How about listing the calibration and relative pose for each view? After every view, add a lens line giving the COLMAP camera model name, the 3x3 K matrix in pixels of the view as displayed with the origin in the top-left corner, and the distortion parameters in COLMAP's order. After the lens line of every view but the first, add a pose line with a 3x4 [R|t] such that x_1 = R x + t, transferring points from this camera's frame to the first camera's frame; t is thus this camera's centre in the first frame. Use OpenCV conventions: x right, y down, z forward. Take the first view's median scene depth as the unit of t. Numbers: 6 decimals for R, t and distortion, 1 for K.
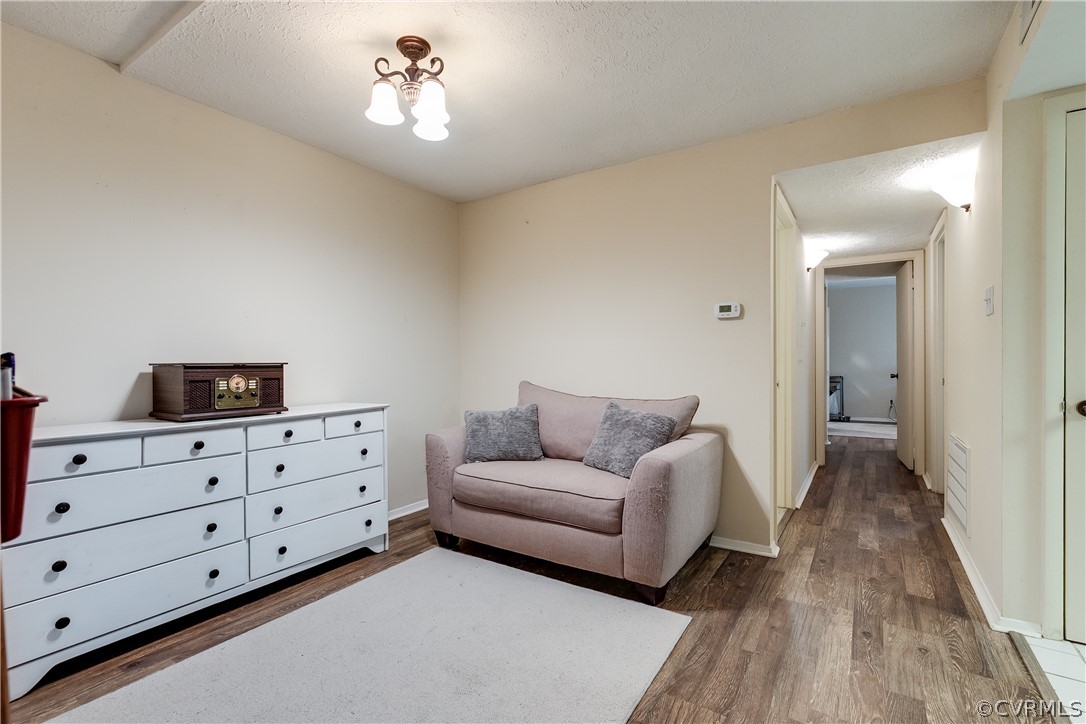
lens RADIAL K [[489.1, 0, 545.2], [0, 489.1, 360.0], [0, 0, 1]] dist [0.009584, -0.001076]
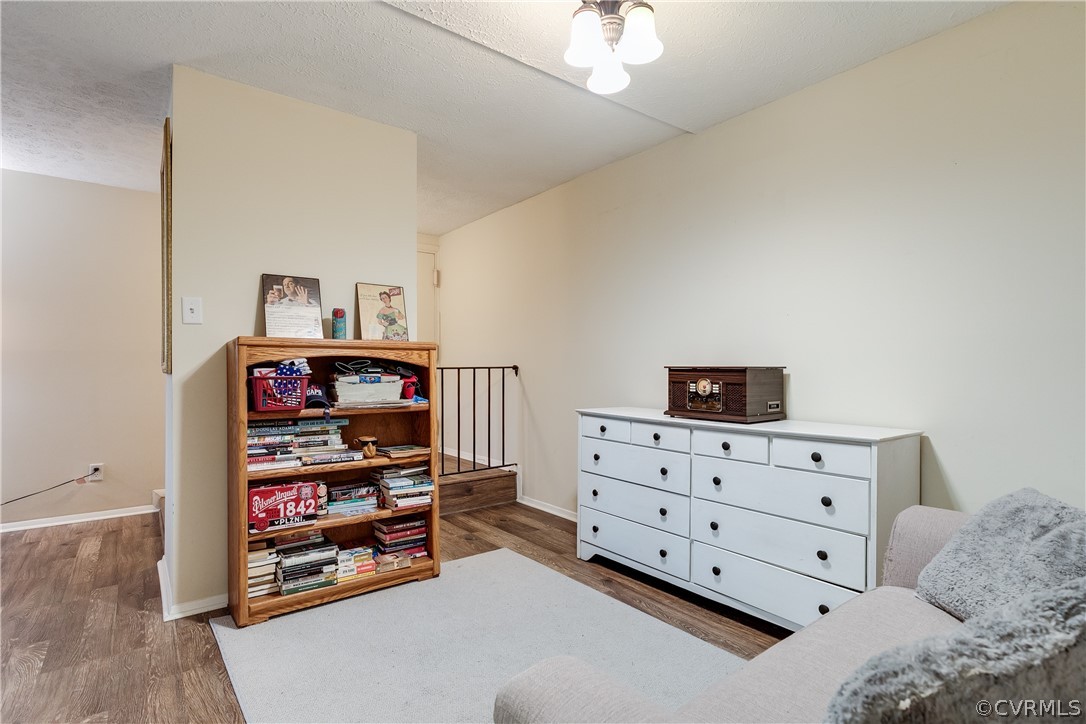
lens RADIAL K [[543.4, 0, 544.7], [0, 543.4, 370.6], [0, 0, 1]] dist [-0.001644, -0.000013]
pose [[-0.324389, 0.003117, -0.945919, 0.541564], [-0.008607, 0.999943, 0.006246, 0.010415], [0.945885, 0.010167, -0.324343, 1.054529]]
